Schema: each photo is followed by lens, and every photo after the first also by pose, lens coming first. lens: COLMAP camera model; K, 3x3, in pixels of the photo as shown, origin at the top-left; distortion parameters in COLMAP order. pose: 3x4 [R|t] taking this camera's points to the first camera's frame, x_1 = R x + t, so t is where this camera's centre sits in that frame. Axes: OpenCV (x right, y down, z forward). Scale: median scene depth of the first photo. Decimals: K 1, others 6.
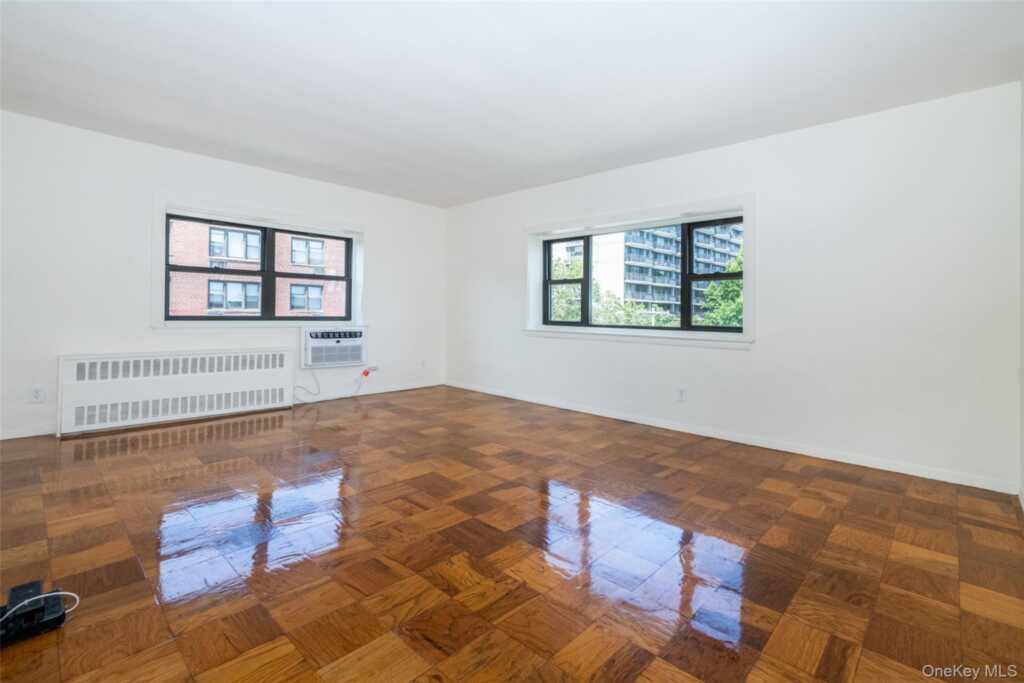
lens RADIAL K [[463.3, 0, 510.3], [0, 463.3, 323.6], [0, 0, 1]] dist [-0.001937, 0.000332]
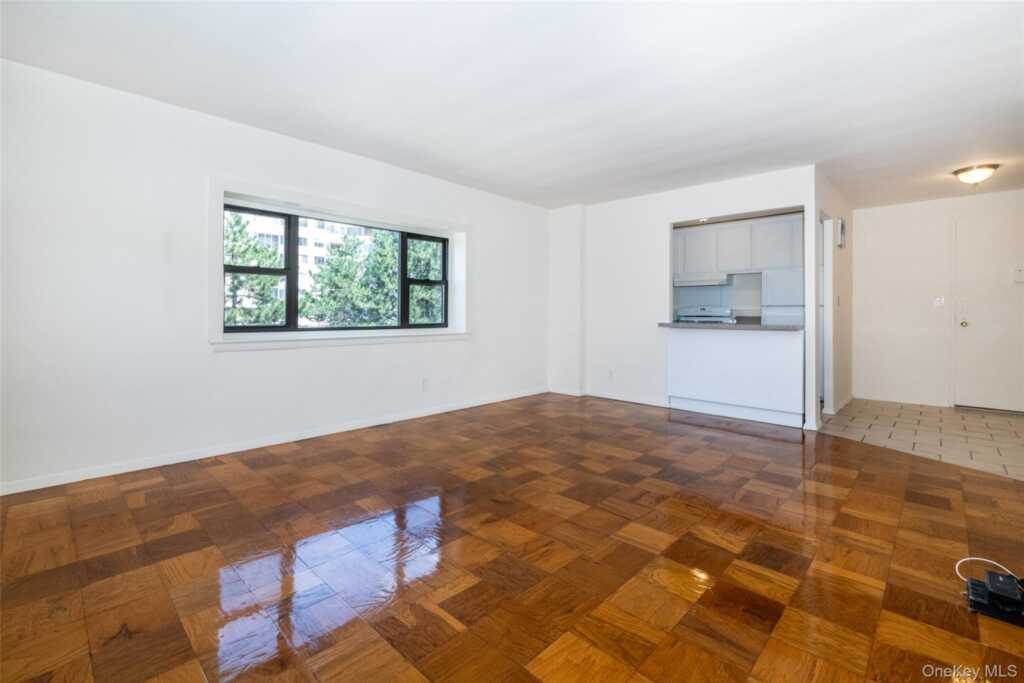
lens RADIAL K [[463.3, 0, 506.5], [0, 463.3, 334.7], [0, 0, 1]] dist [-0.001937, 0.000332]
pose [[-0.006374, -0.061005, 0.998117, -0.660168], [0.013470, 0.998042, 0.061086, -0.032078], [-0.999889, 0.013834, -0.005540, 0.684424]]
